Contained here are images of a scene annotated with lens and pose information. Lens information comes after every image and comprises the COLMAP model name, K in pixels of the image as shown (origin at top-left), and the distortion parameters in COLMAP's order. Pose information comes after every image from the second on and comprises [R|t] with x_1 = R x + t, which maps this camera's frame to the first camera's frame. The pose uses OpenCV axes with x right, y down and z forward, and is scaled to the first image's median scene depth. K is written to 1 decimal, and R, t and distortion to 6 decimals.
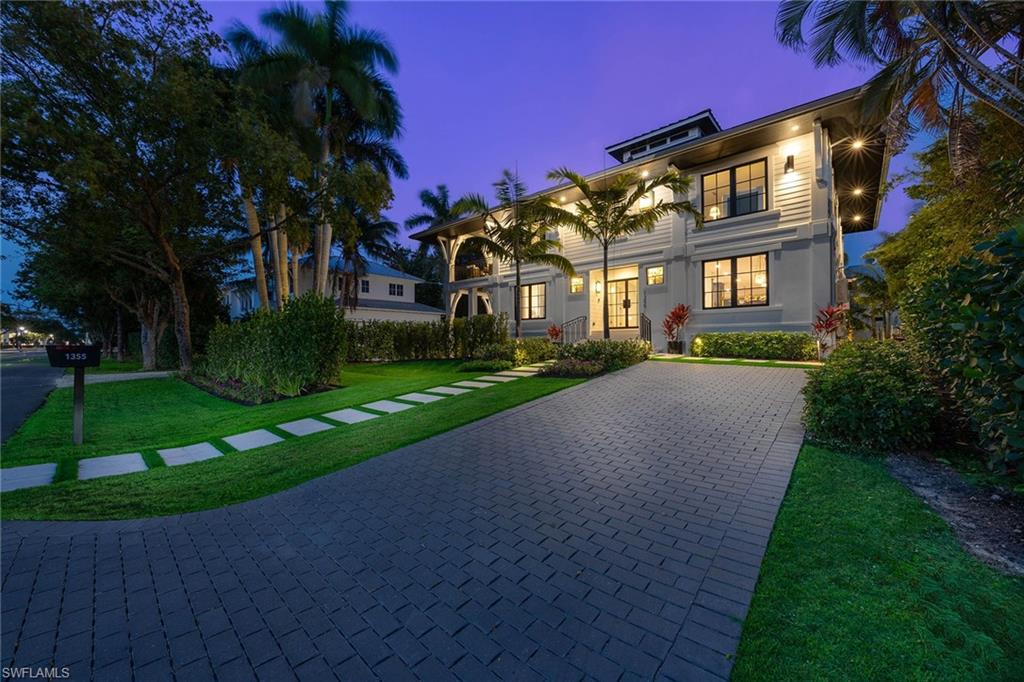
lens RADIAL K [[420.2, 0, 513.7], [0, 420.2, 342.0], [0, 0, 1]] dist [-0.000569, -0.000145]
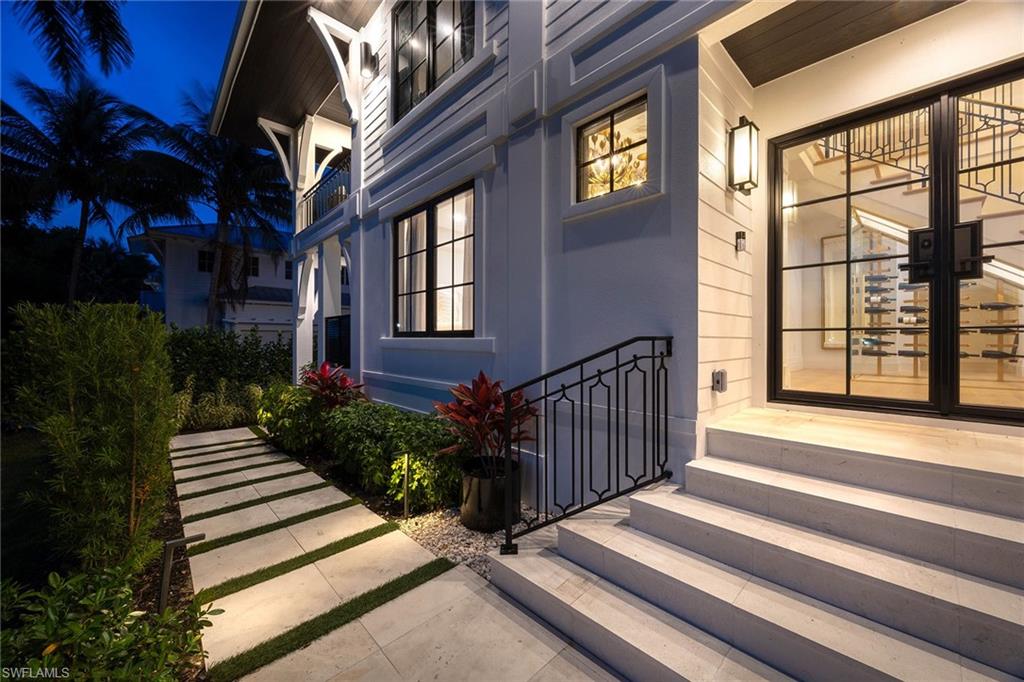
lens RADIAL K [[387.8, 0, 513.1], [0, 387.8, 340.8], [0, 0, 1]] dist [0.004793, 0.000436]
pose [[0.997305, 0.013802, -0.072058, 0.119374], [-0.013063, 0.999857, 0.010713, -0.057271], [0.072196, -0.009743, 0.997343, 0.823066]]
